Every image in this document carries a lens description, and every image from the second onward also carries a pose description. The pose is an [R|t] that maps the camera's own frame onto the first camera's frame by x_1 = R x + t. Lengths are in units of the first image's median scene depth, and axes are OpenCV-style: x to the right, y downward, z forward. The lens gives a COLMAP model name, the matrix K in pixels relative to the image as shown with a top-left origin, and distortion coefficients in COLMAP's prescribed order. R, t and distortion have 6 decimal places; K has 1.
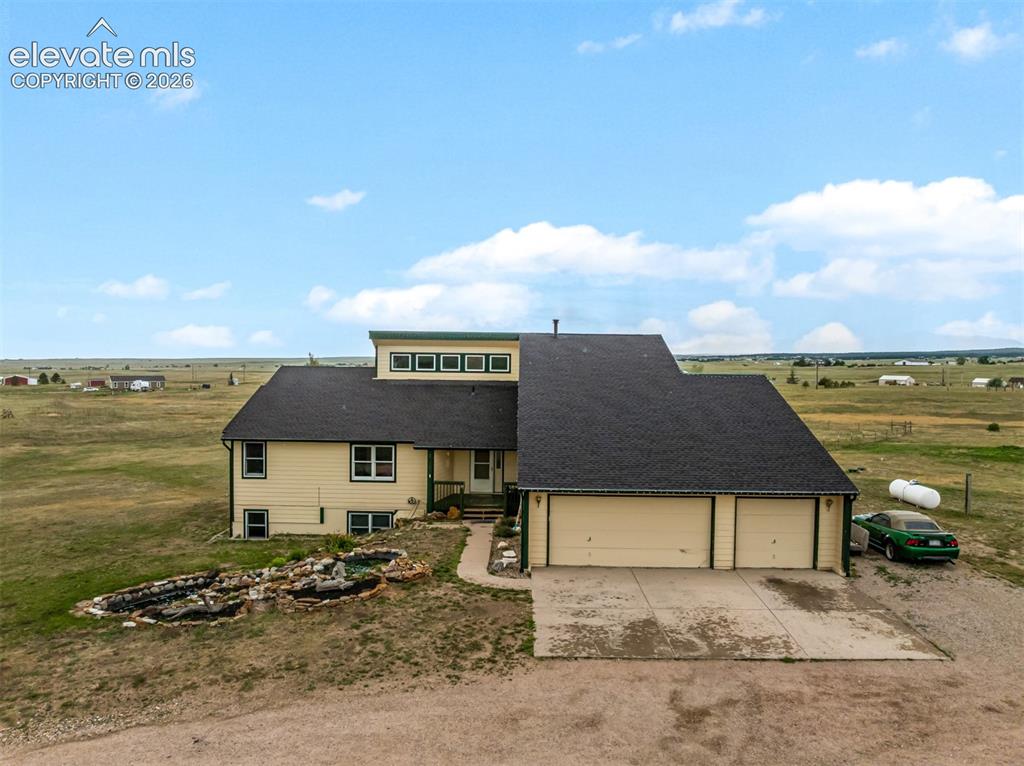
lens RADIAL K [[718.7, 0, 511.2], [0, 718.7, 382.0], [0, 0, 1]] dist [-0.047683, 0.015772]
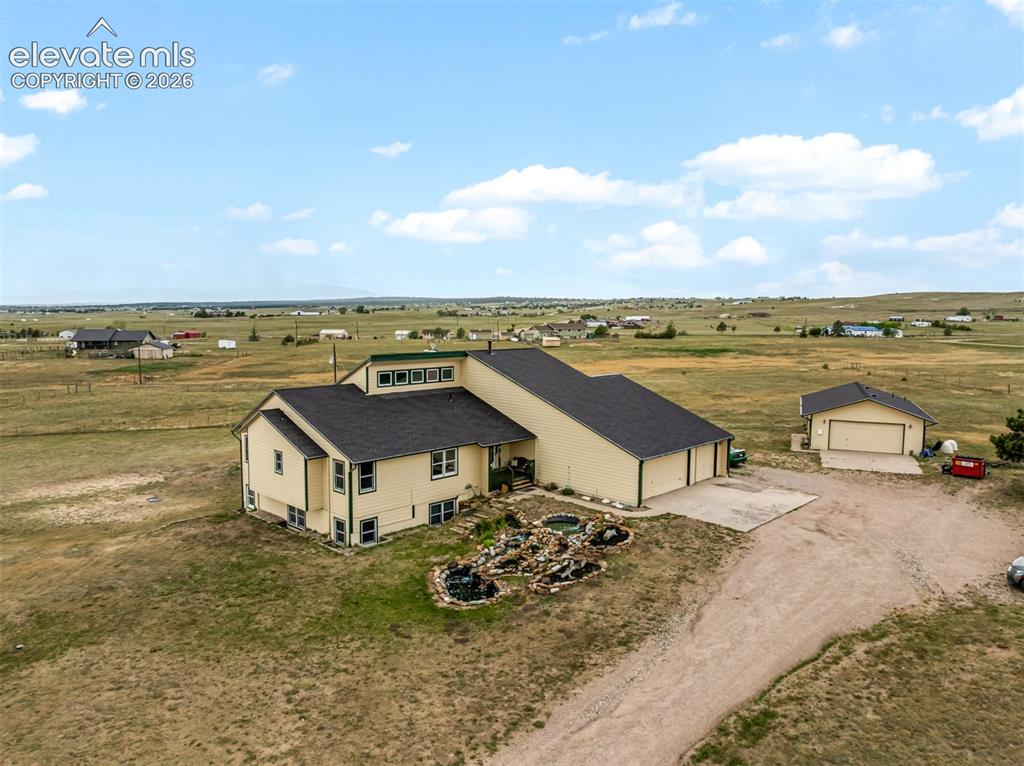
lens RADIAL K [[718.7, 0, 508.0], [0, 718.7, 381.2], [0, 0, 1]] dist [-0.047683, 0.015772]
pose [[0.688197, -0.077665, 0.721355, -1.033879], [0.026505, 0.996282, 0.081978, -0.137381], [-0.725039, -0.037297, 0.687697, 0.032234]]
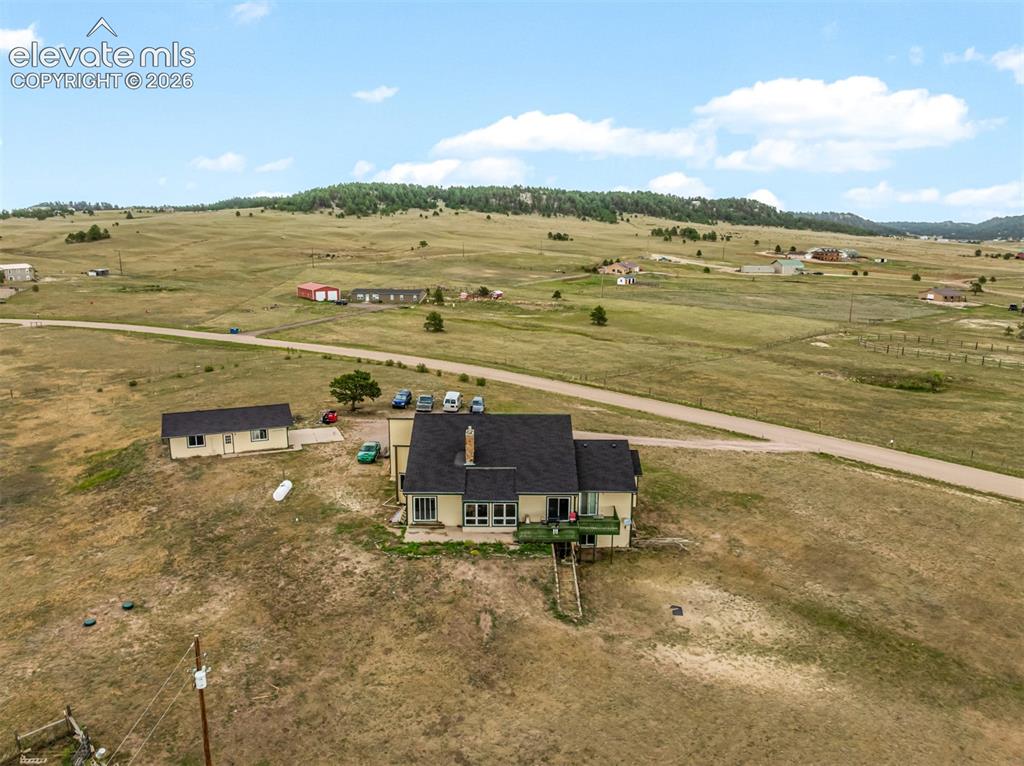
lens RADIAL K [[718.7, 0, 509.1], [0, 718.7, 378.9], [0, 0, 1]] dist [-0.047683, 0.015772]
pose [[-0.999666, -0.017221, -0.019260, -0.001571], [-0.021376, 0.969996, 0.242180, -0.705960], [0.014512, 0.242511, -0.970040, 3.228872]]
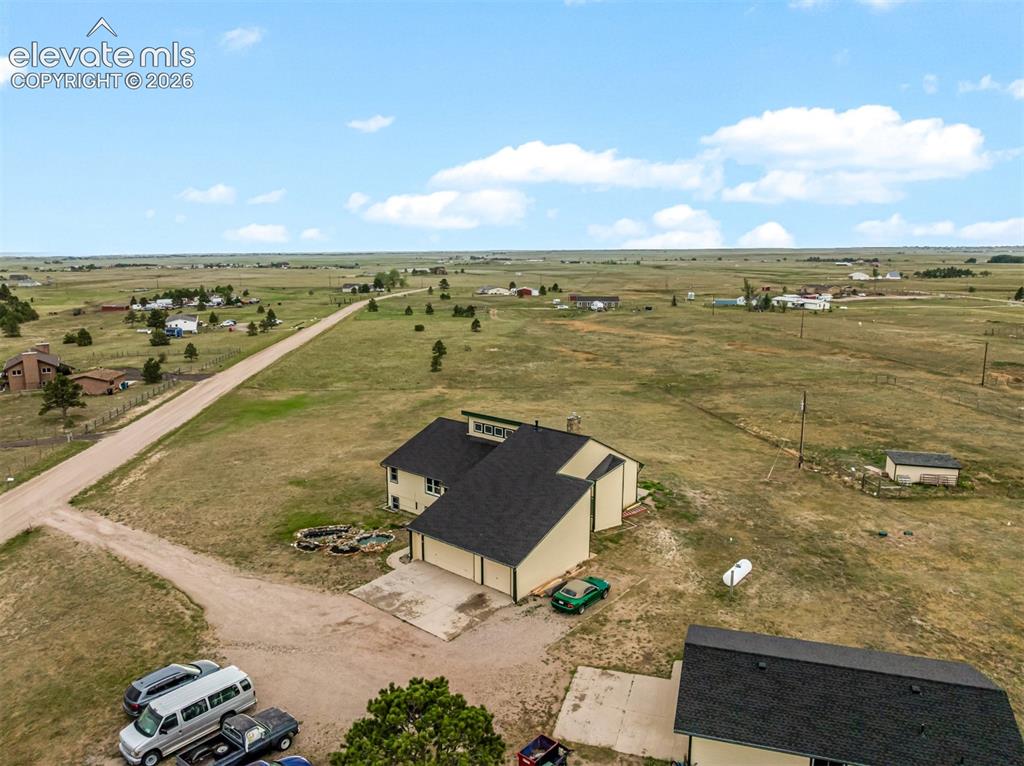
lens RADIAL K [[718.7, 0, 511.6], [0, 718.7, 387.0], [0, 0, 1]] dist [-0.047683, 0.015772]
pose [[0.776487, 0.111833, -0.620130, 1.223009], [-0.011617, 0.986499, 0.163357, -0.506152], [0.630026, -0.119641, 0.767303, -0.400499]]
